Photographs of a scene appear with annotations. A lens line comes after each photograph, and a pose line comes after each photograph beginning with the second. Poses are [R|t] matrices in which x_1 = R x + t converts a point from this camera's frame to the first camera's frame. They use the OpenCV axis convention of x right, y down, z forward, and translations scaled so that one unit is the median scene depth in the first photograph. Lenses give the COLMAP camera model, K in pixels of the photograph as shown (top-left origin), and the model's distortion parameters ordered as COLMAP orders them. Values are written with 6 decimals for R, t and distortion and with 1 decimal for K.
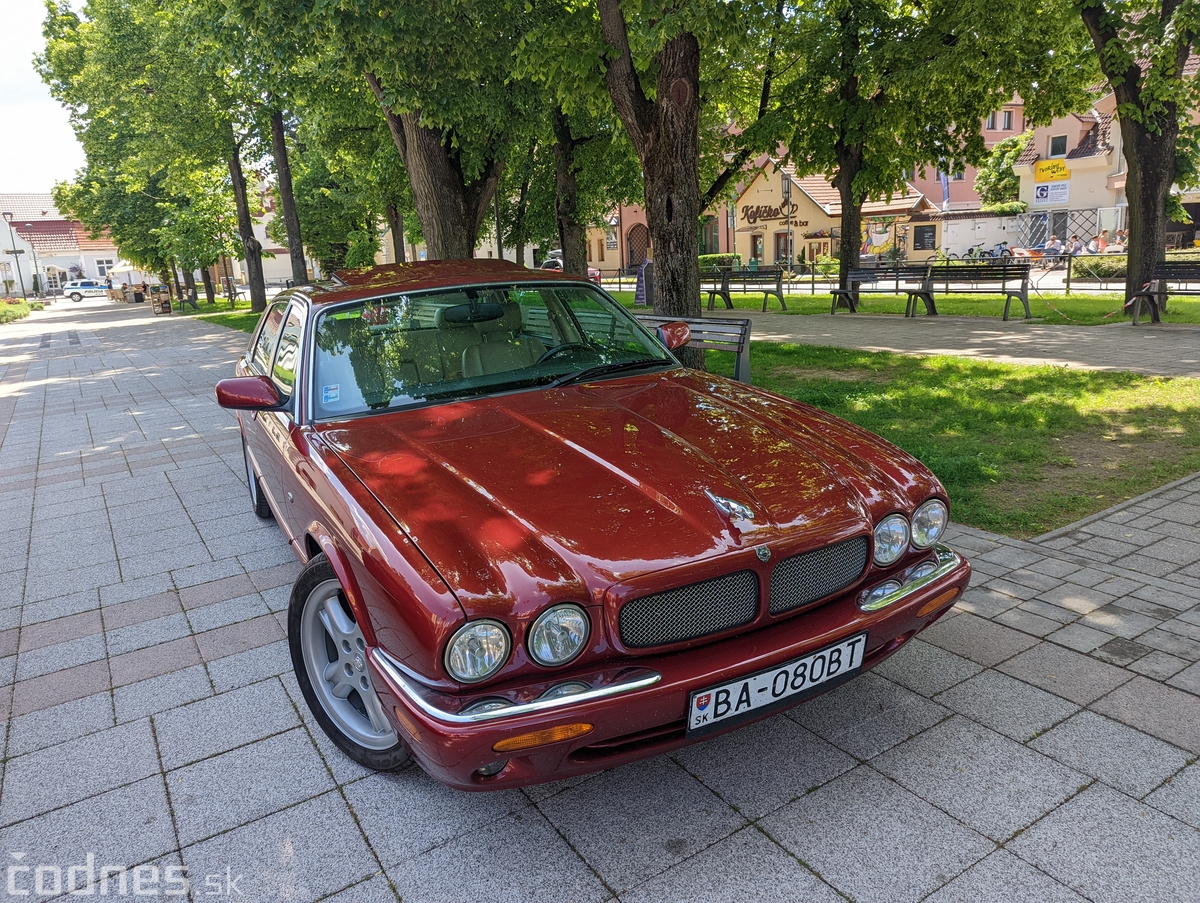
lens RADIAL K [[836.2, 0, 604.8], [0, 836.2, 441.8], [0, 0, 1]] dist [0.059546, -0.054554]
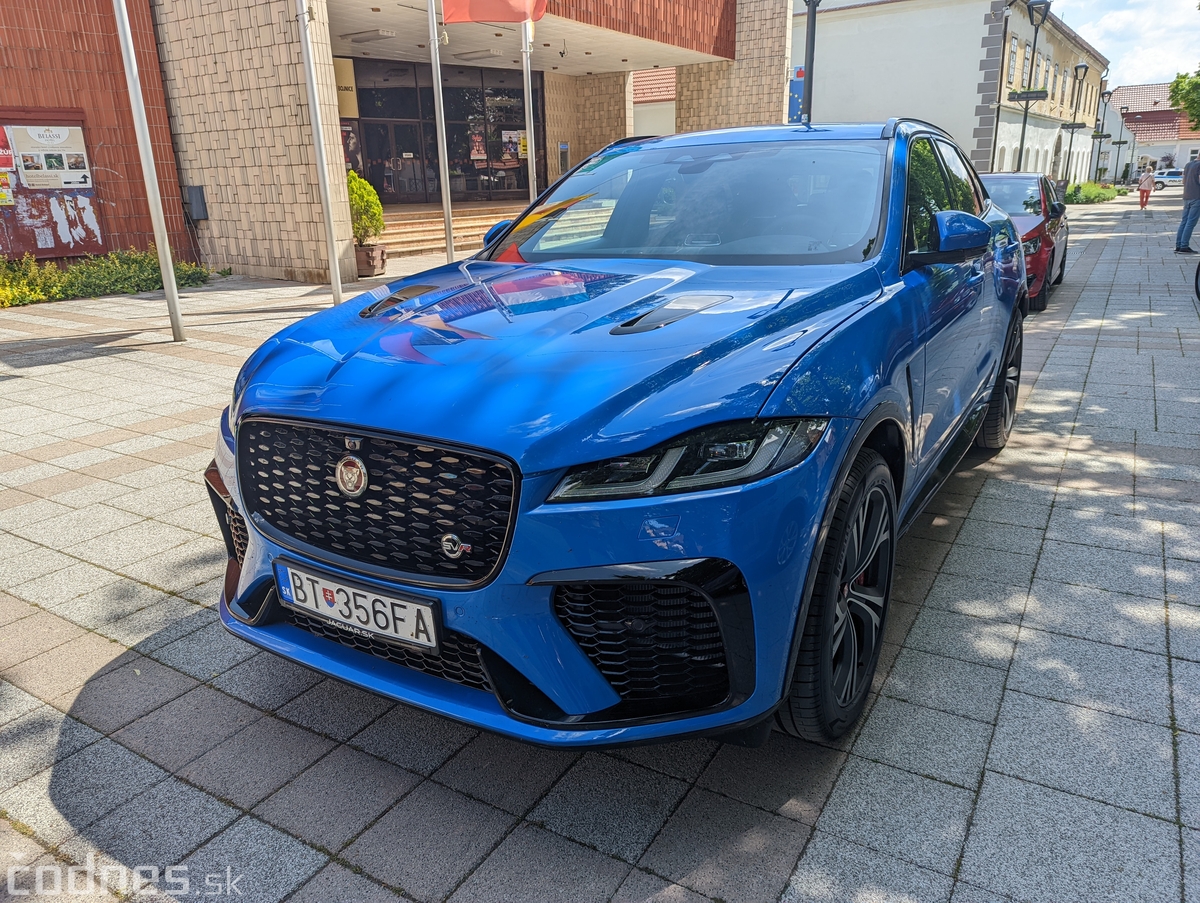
lens RADIAL K [[836.2, 0, 604.8], [0, 836.2, 441.8], [0, 0, 1]] dist [0.059546, -0.054554]
pose [[0.445952, 0.294956, -0.845061, 0.114830], [-0.190415, 0.953793, 0.232423, 0.037641], [0.874568, 0.057262, 0.481511, -0.187755]]
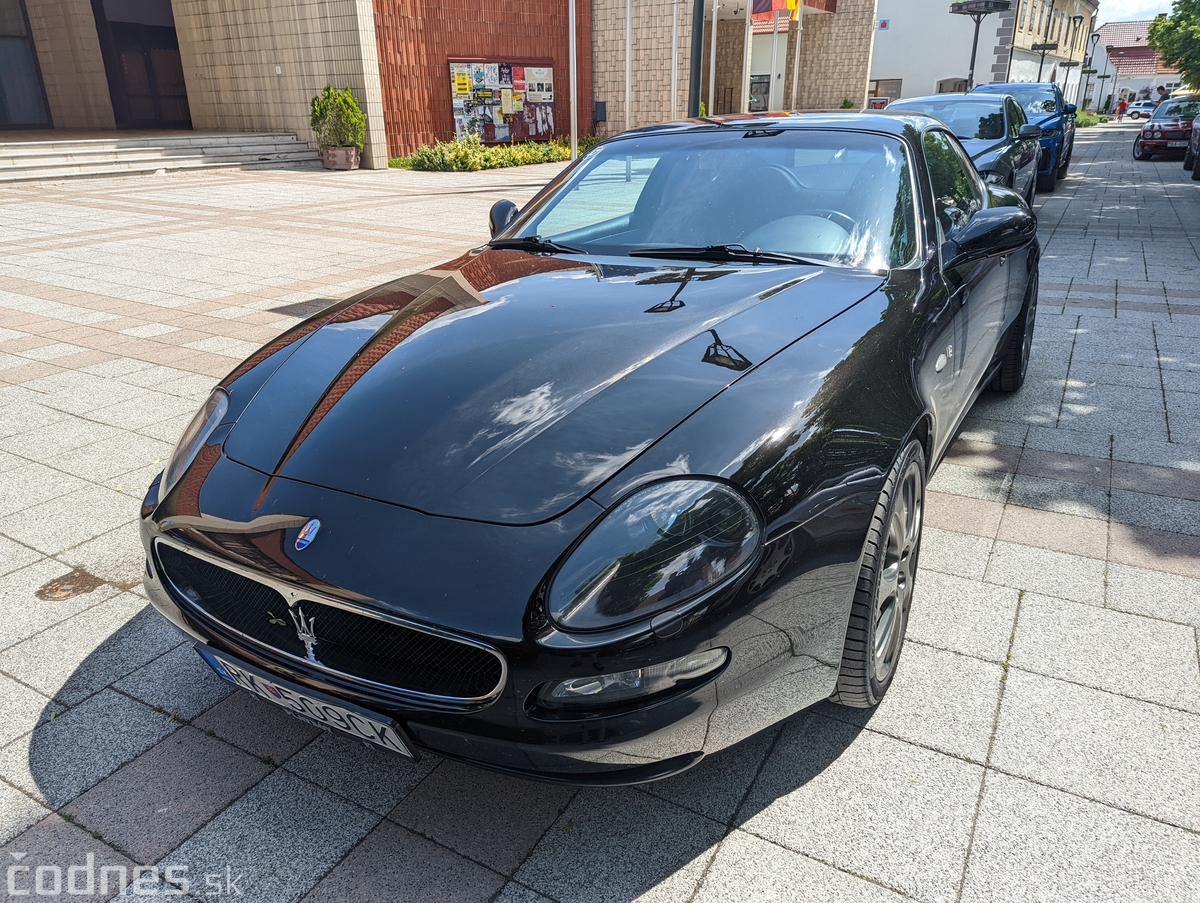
lens RADIAL K [[842.9, 0, 591.9], [0, 842.9, 452.1], [0, 0, 1]] dist [0.046386, -0.041944]
pose [[0.461751, 0.370815, -0.805780, 0.343206], [-0.203060, 0.928490, 0.310922, 0.103983], [0.863454, 0.020053, 0.504029, -0.525497]]
